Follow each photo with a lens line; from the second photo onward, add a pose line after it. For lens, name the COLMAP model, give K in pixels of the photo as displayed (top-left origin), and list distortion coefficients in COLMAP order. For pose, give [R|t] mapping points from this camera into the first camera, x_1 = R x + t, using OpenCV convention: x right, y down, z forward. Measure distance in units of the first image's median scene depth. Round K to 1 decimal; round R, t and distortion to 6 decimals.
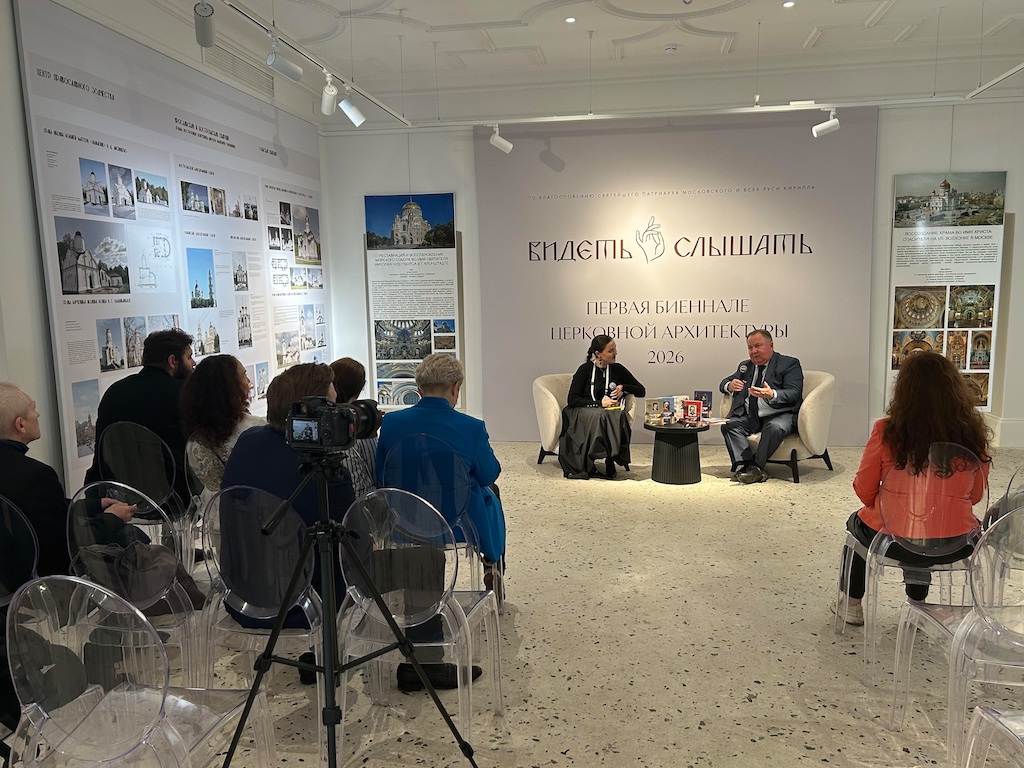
lens RADIAL K [[805.4, 0, 507.0], [0, 805.4, 394.8], [0, 0, 1]] dist [0.041818, -0.042535]
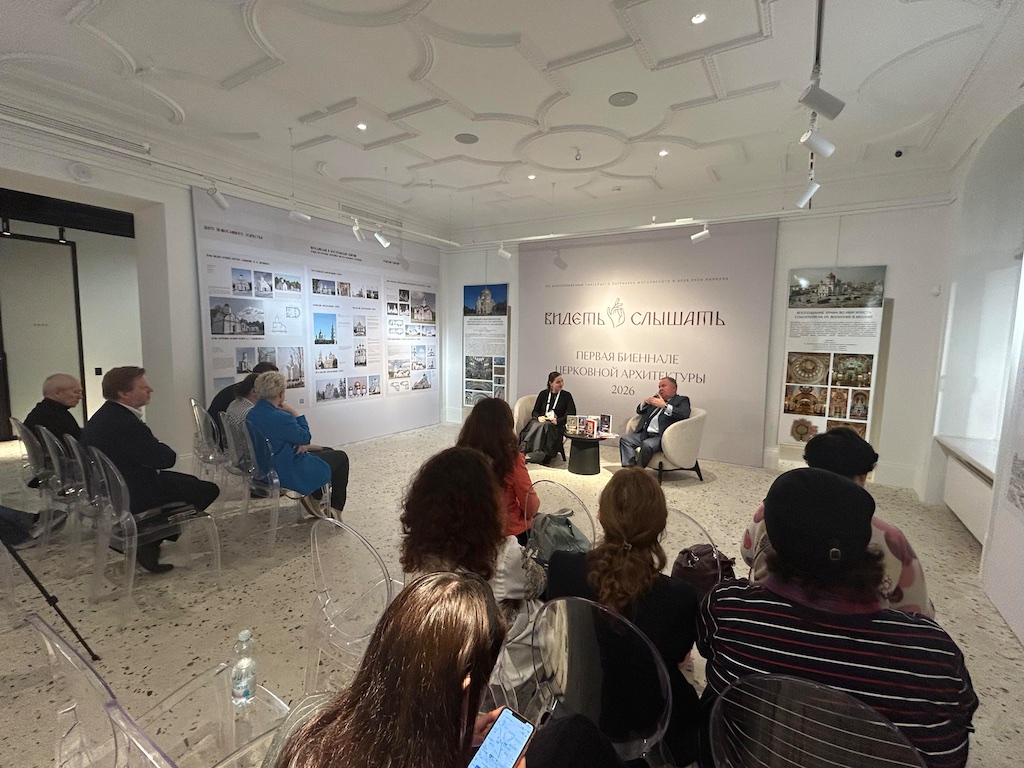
lens RADIAL K [[460.7, 0, 515.8], [0, 460.7, 385.6], [0, 0, 1]] dist [-0.004339, 0.000305]
pose [[0.923879, 0.077255, -0.374805, 0.352709], [-0.088121, 0.996039, -0.011912, -0.028635], [0.372400, 0.044034, 0.927027, 0.128691]]
